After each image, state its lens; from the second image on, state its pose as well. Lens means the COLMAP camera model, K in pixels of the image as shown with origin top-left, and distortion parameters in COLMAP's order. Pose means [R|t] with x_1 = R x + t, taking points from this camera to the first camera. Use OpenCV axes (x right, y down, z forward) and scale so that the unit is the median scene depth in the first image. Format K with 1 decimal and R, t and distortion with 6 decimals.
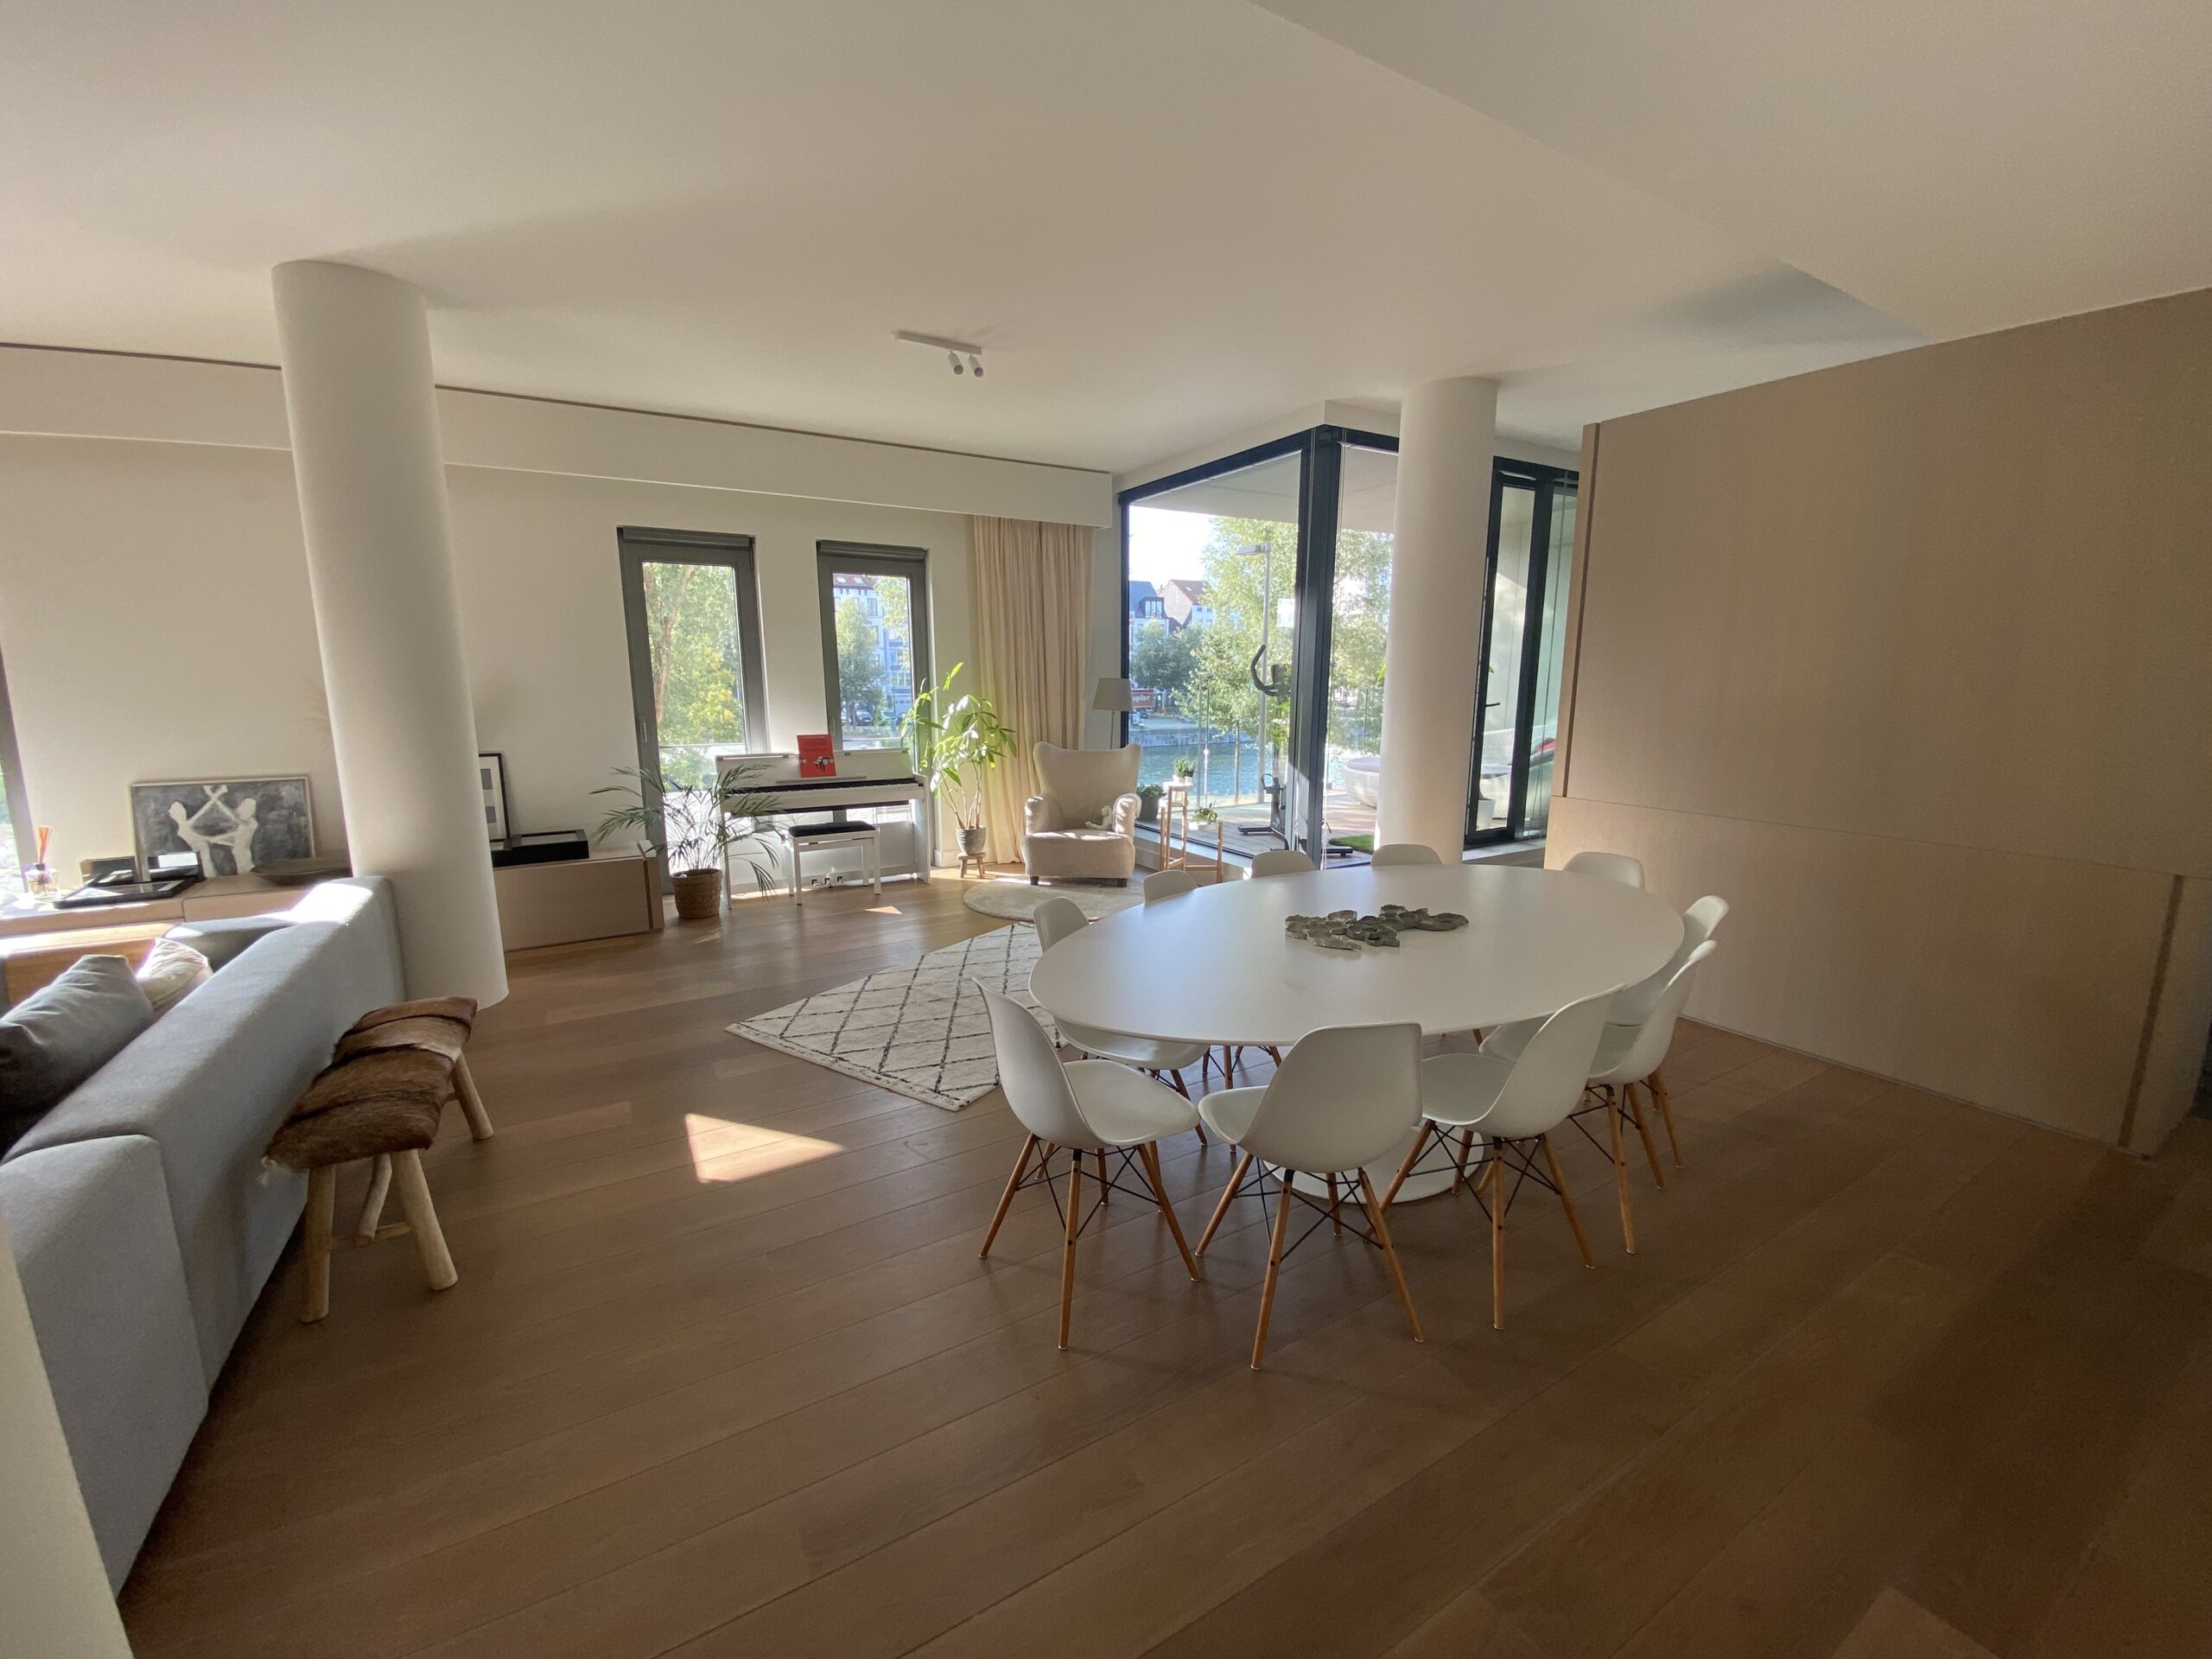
lens RADIAL K [[897.2, 0, 1097.1], [0, 897.2, 819.8], [0, 0, 1]] dist [-0.000661, -0.010454]
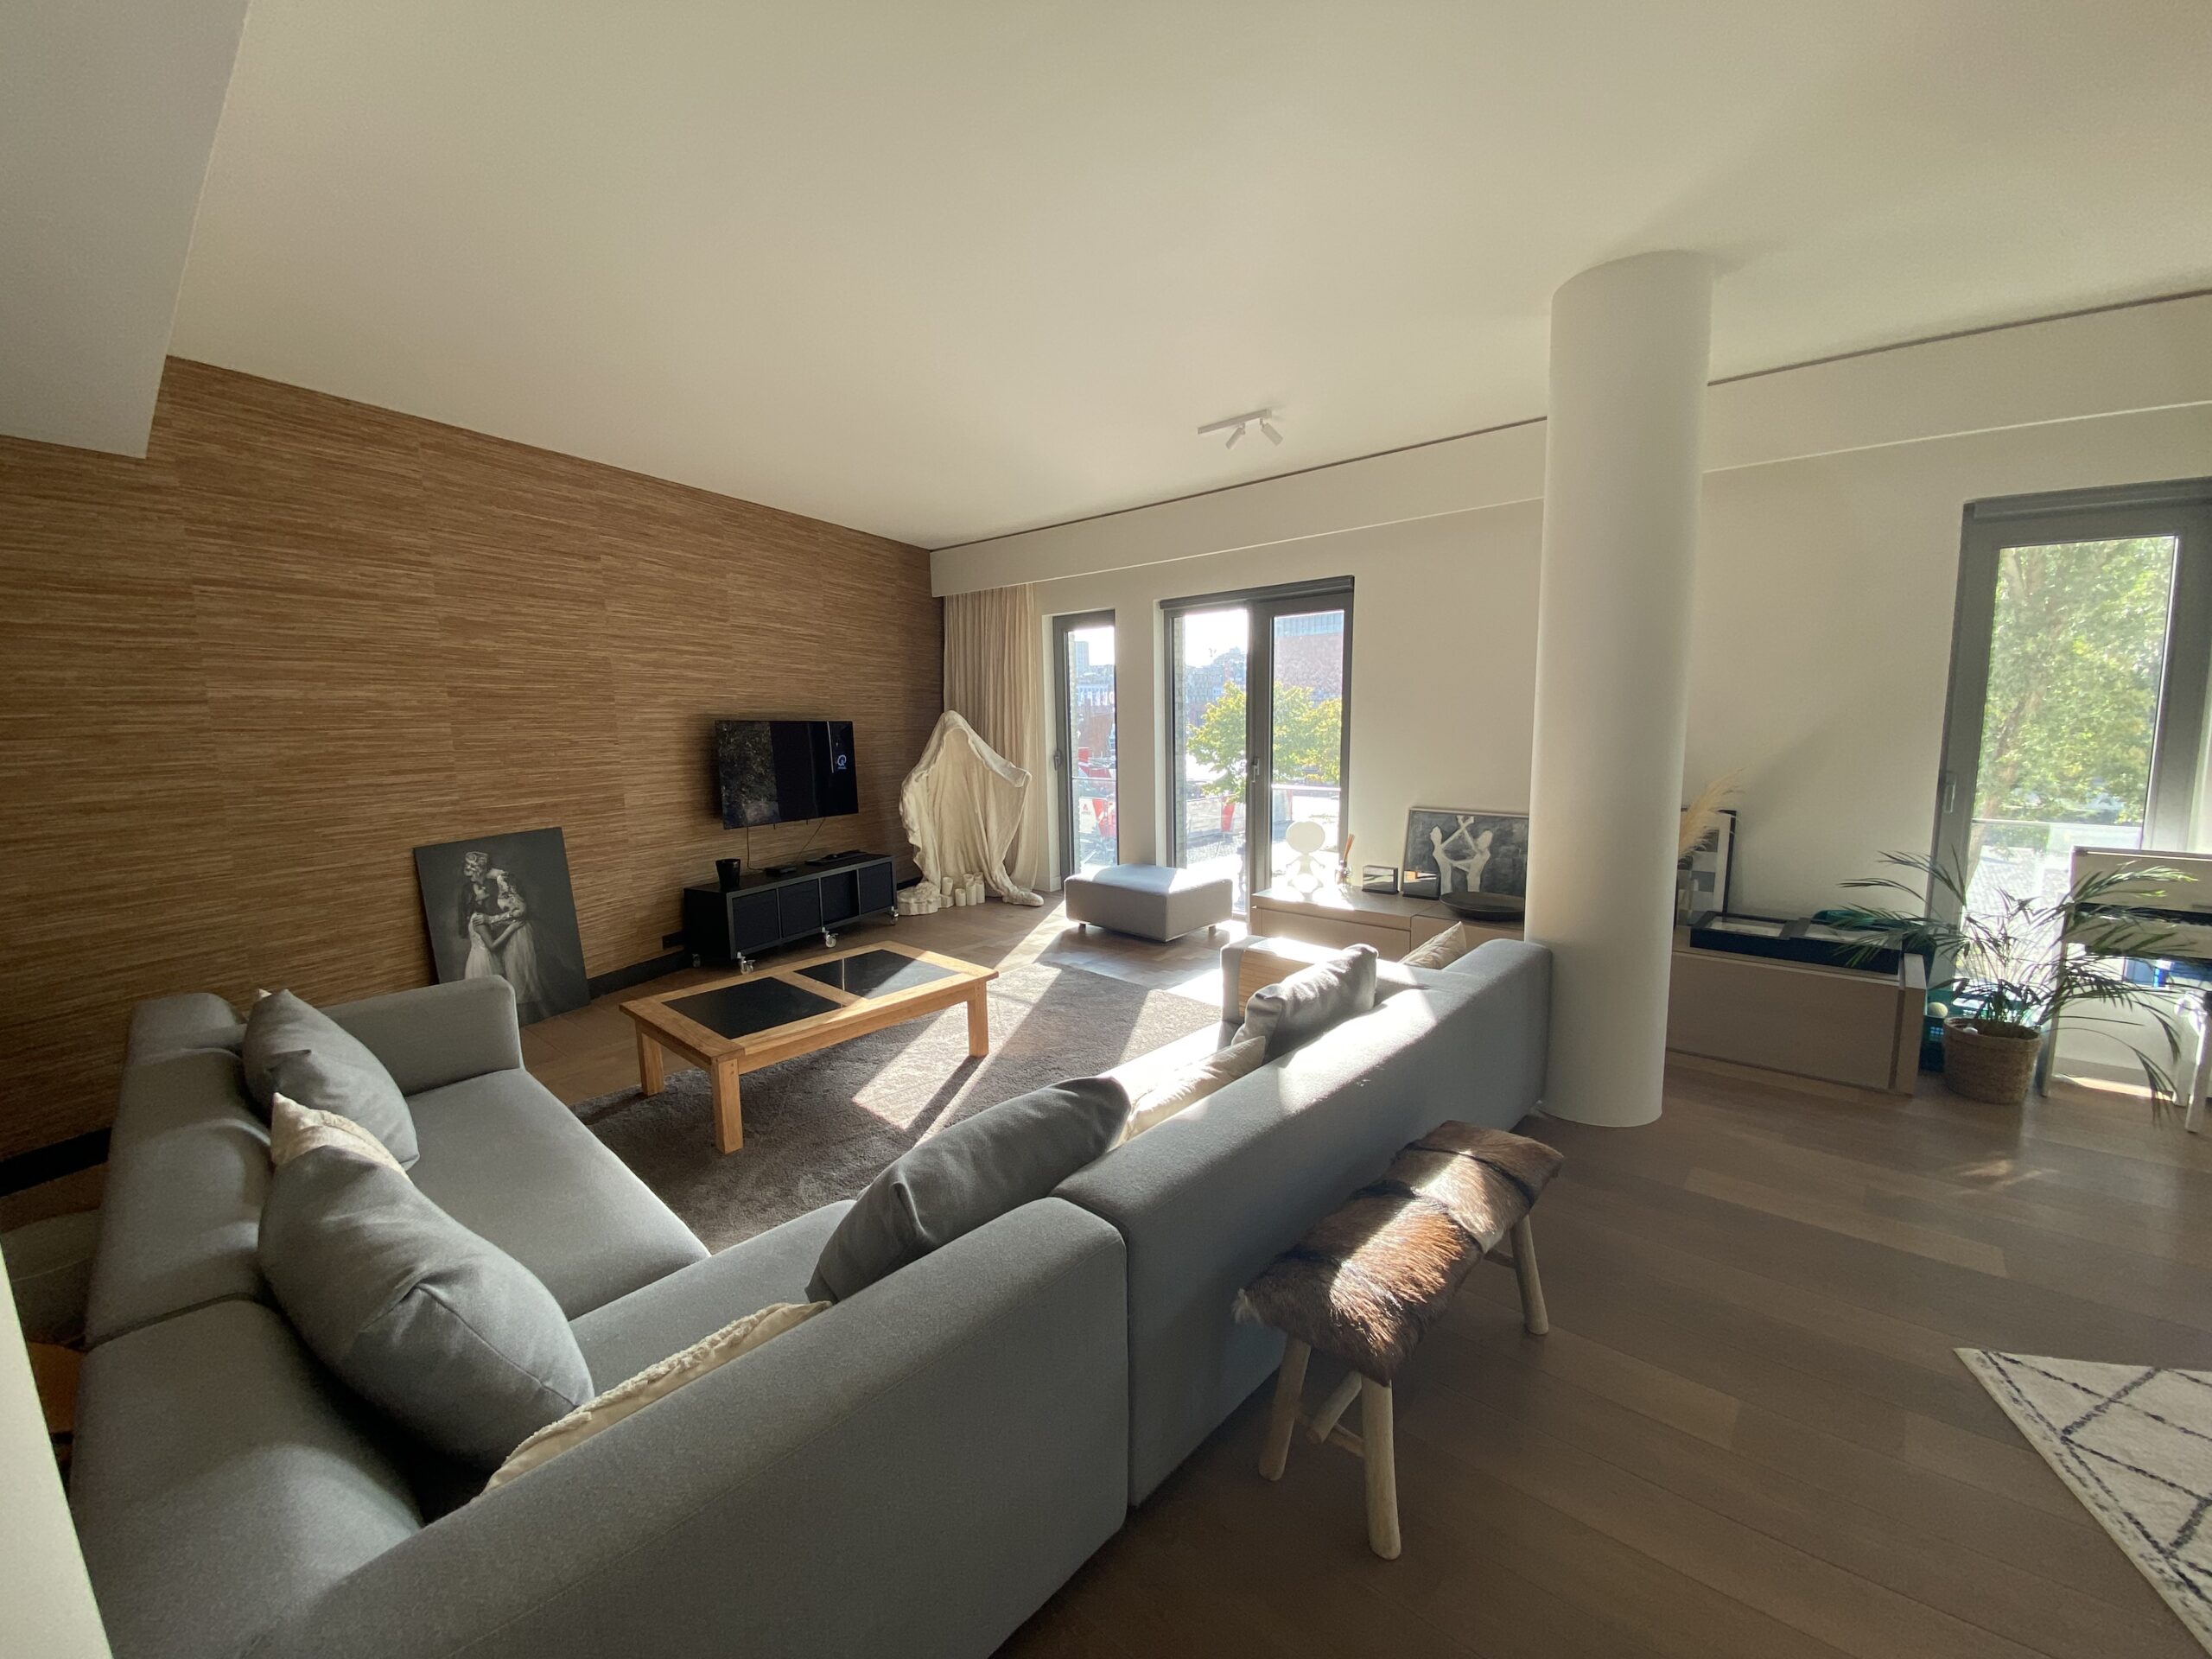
lens RADIAL K [[897.2, 0, 1097.1], [0, 897.2, 819.8], [0, 0, 1]] dist [-0.000661, -0.010454]
pose [[0.304851, 0.115365, -0.945387, -0.068322], [-0.133625, 0.987999, 0.077476, -0.061654], [0.942979, 0.102709, 0.316608, 0.211483]]
